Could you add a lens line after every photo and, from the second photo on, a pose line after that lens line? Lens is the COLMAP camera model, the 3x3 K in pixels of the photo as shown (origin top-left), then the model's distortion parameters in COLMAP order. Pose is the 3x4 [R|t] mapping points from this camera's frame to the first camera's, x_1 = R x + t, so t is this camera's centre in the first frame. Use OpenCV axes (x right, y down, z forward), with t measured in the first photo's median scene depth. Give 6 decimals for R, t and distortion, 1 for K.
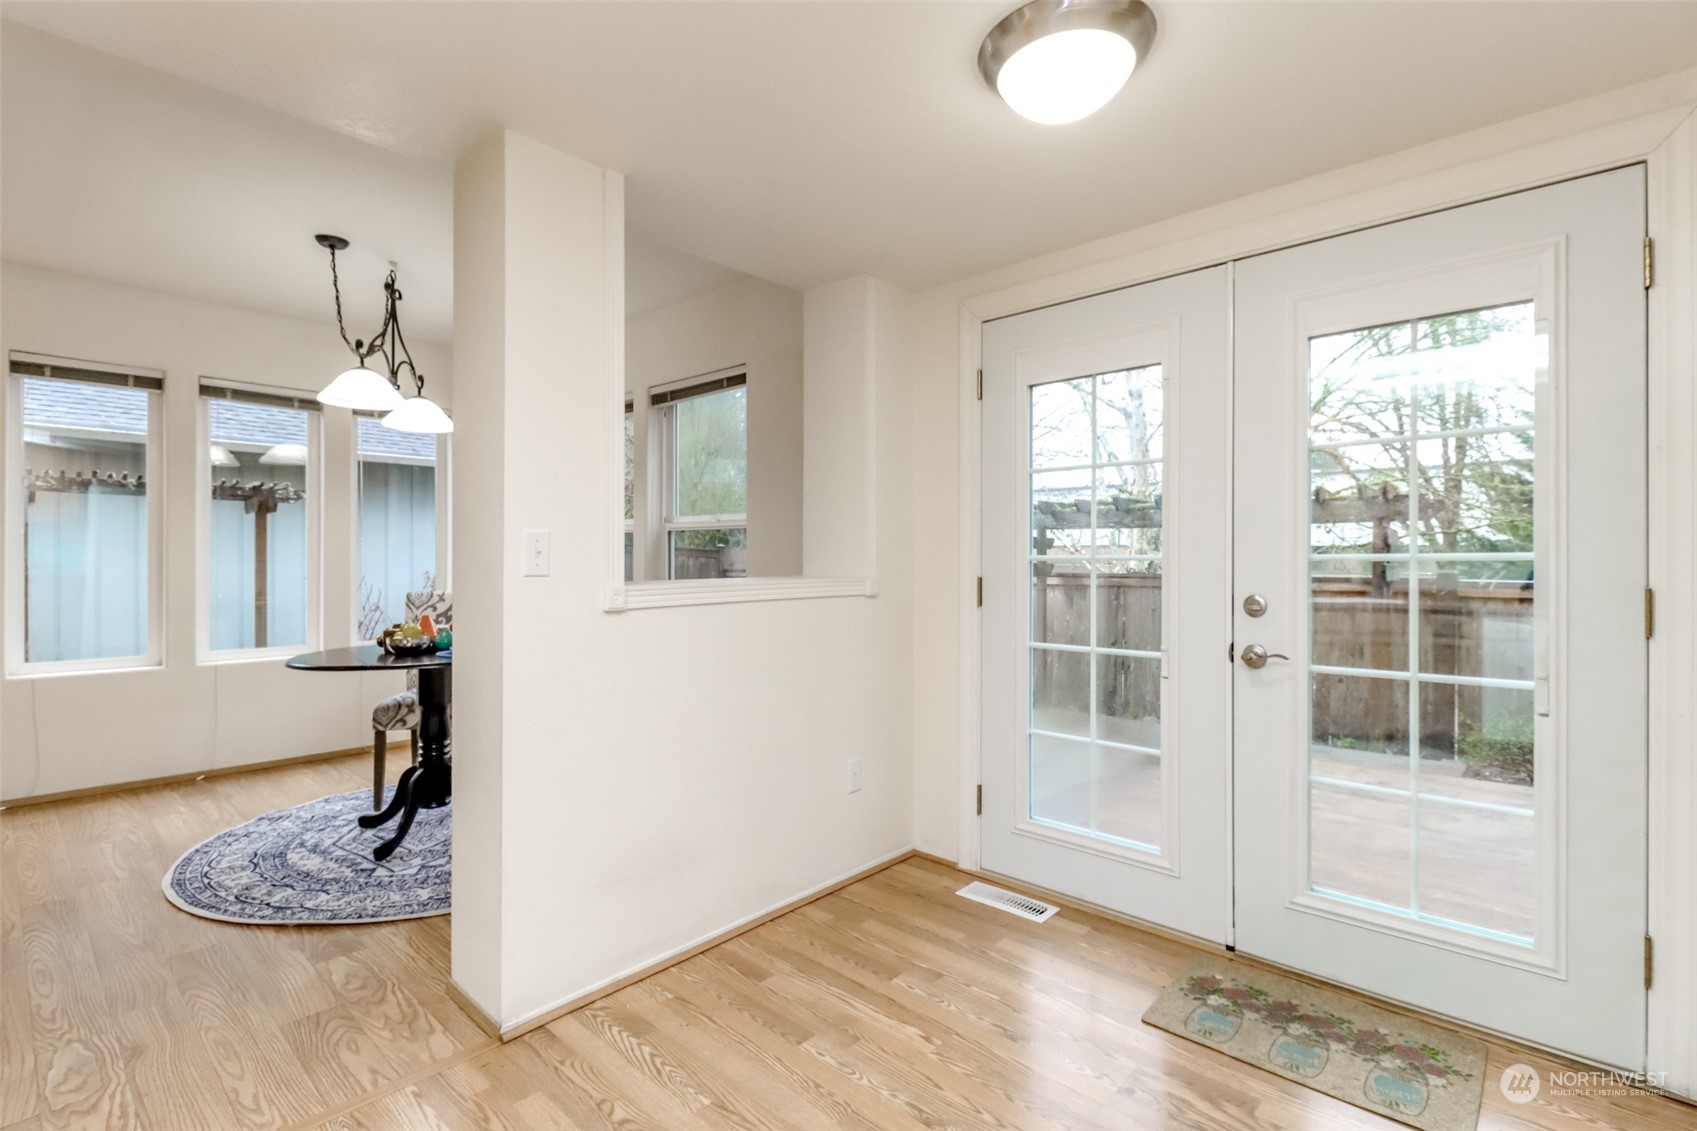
lens RADIAL K [[778.5, 0, 859.3], [0, 778.5, 565.8], [0, 0, 1]] dist [0.007194, -0.008402]
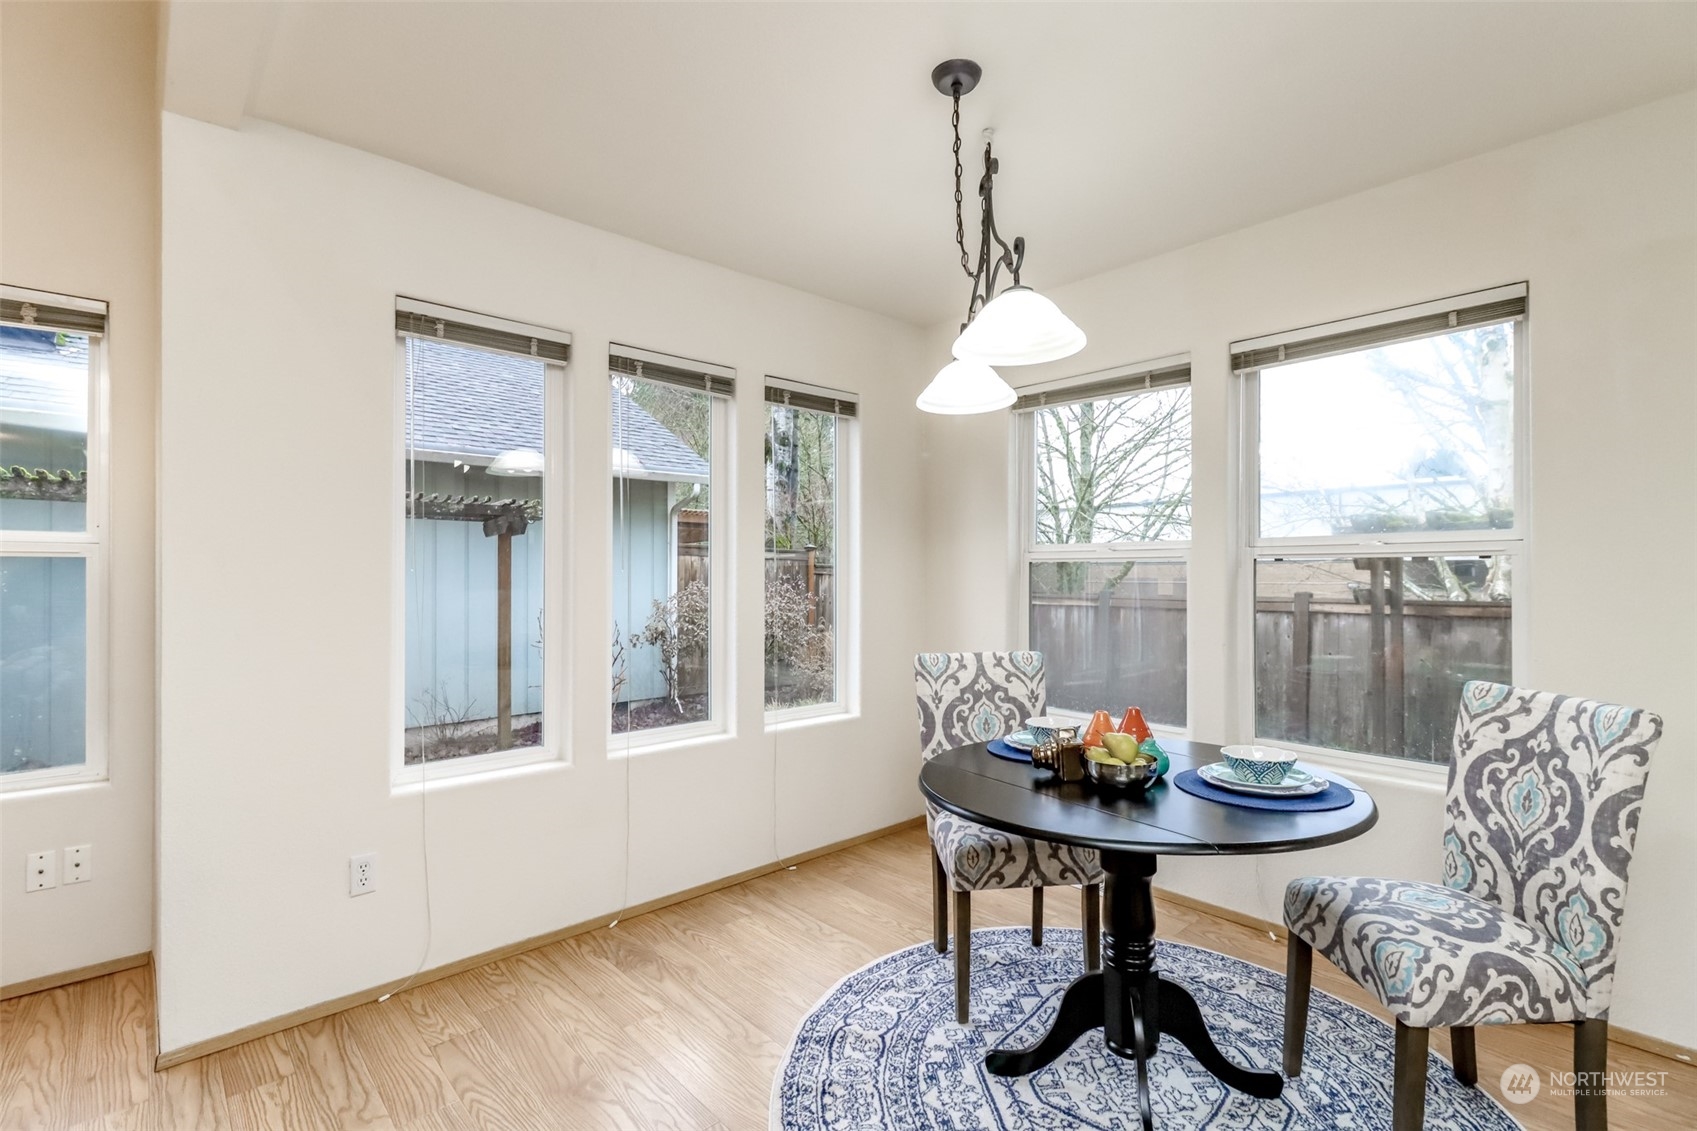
lens RADIAL K [[778.5, 0, 845.1], [0, 778.5, 572.3], [0, 0, 1]] dist [0.007194, -0.008402]
pose [[0.994641, -0.003921, -0.103317, -0.583951], [0.002659, 0.999920, -0.012353, -0.029057], [0.103357, 0.012012, 0.994572, 0.341723]]
